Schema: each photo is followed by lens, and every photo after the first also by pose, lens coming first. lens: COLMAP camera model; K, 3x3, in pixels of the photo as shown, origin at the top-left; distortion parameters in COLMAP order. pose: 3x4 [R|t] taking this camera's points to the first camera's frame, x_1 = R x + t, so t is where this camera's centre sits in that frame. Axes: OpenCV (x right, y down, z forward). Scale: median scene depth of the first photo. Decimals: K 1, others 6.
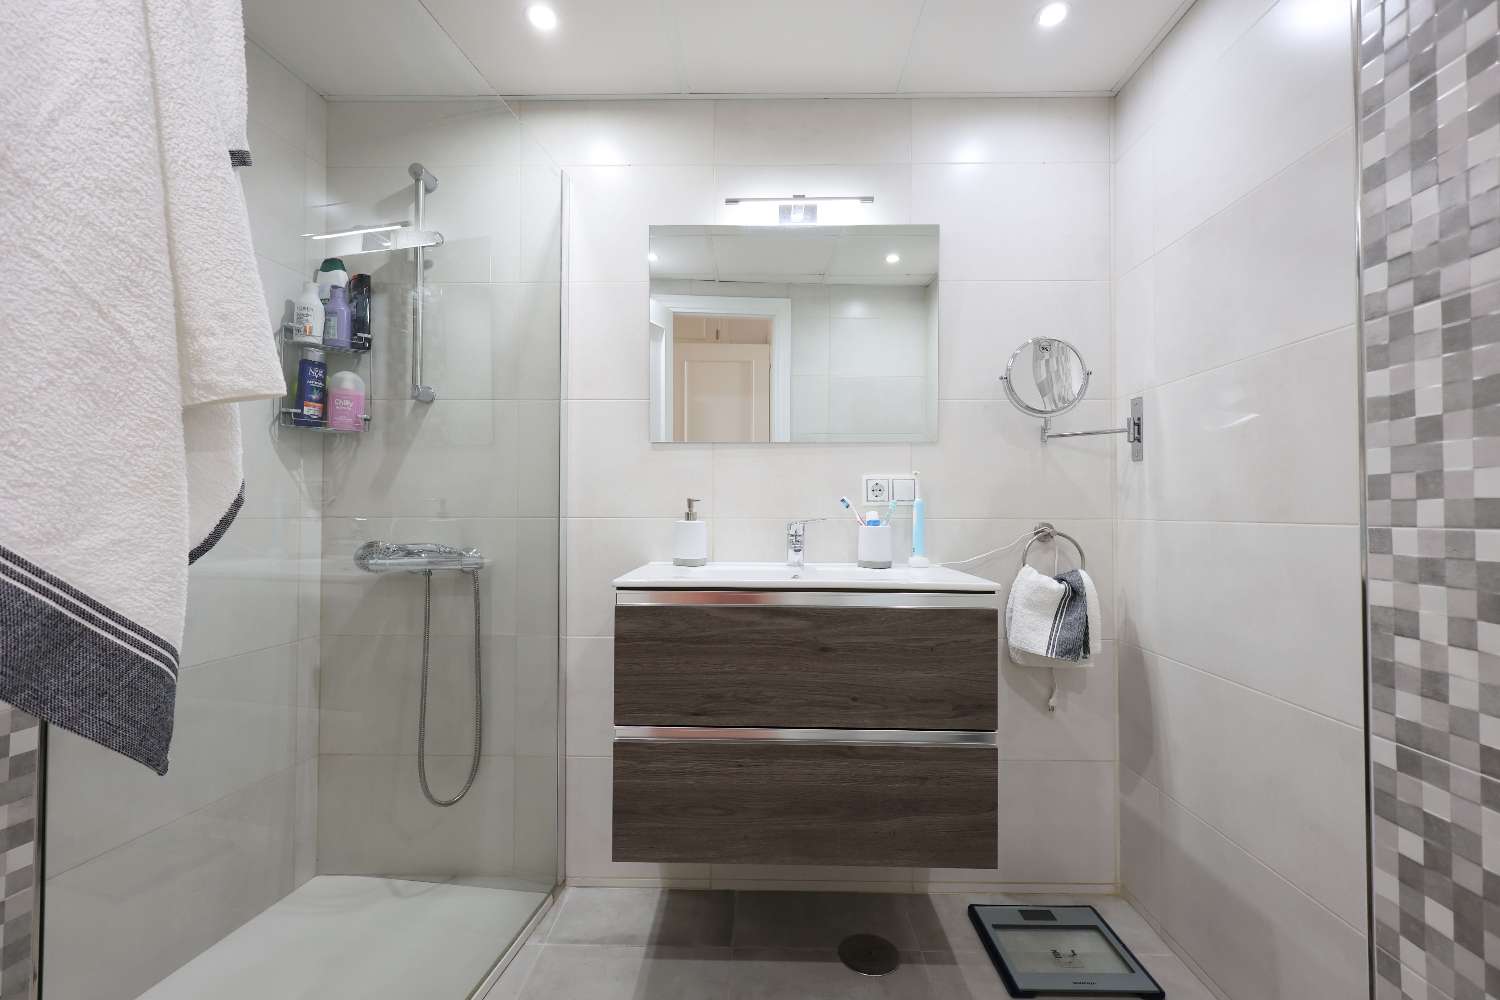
lens RADIAL K [[650.3, 0, 744.7], [0, 650.3, 496.5], [0, 0, 1]] dist [-0.003998, 0.000868]
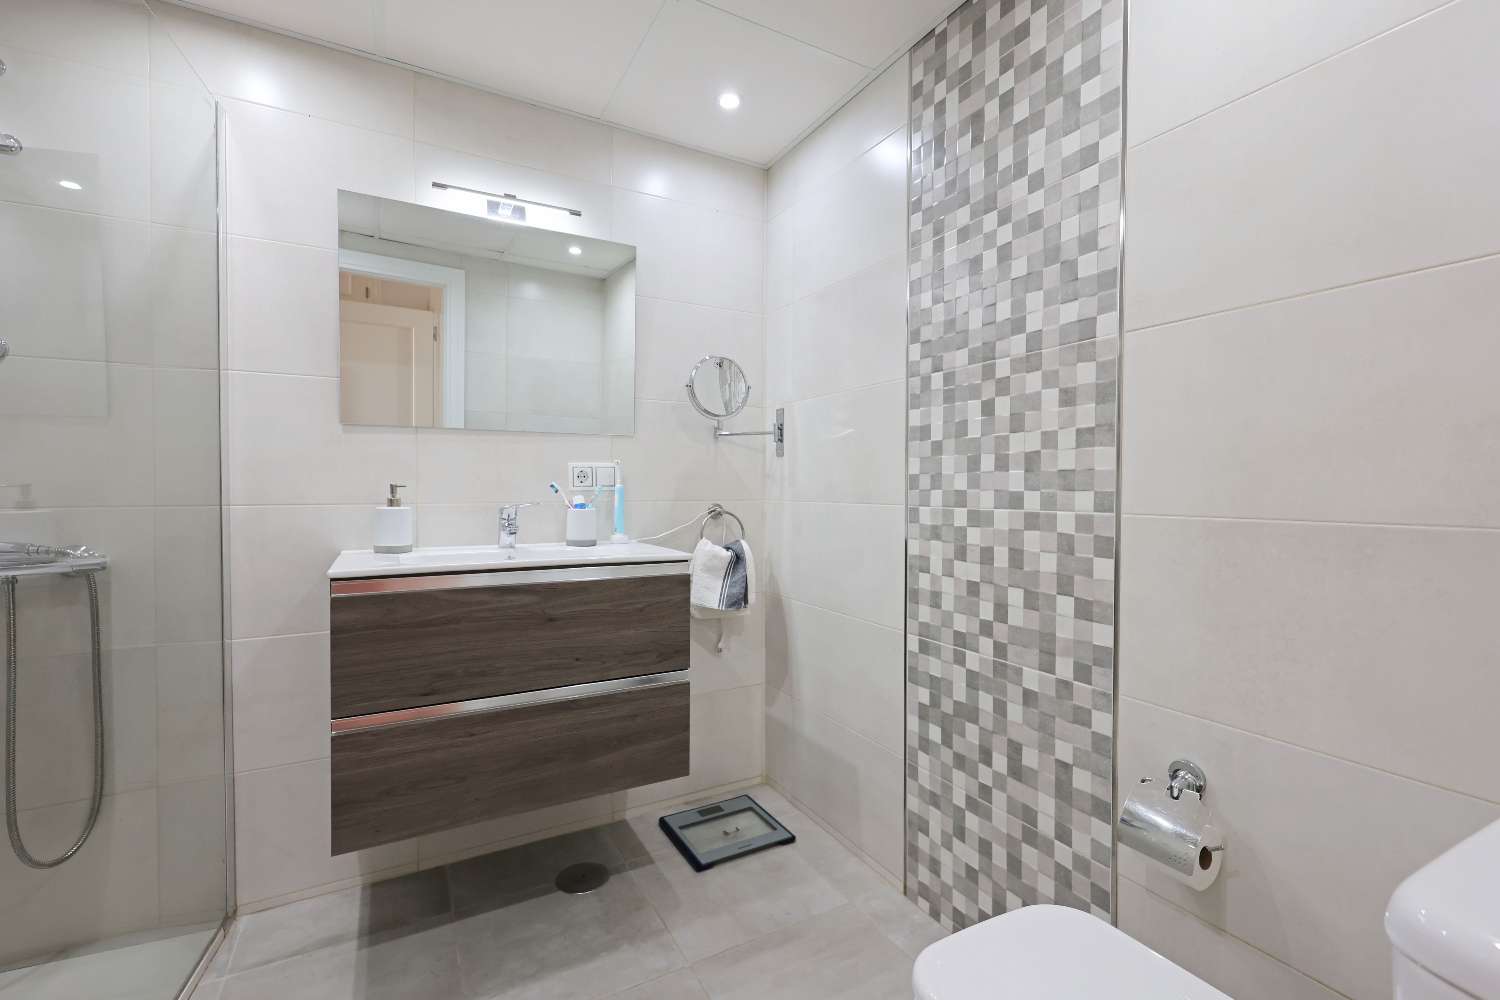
lens RADIAL K [[650.3, 0, 754.3], [0, 650.3, 498.2], [0, 0, 1]] dist [-0.003998, 0.000868]
pose [[0.861695, -0.010453, 0.507318, -0.115562], [-0.009586, 0.999274, 0.036871, -0.017895], [-0.507336, -0.036635, 0.860969, -0.120333]]
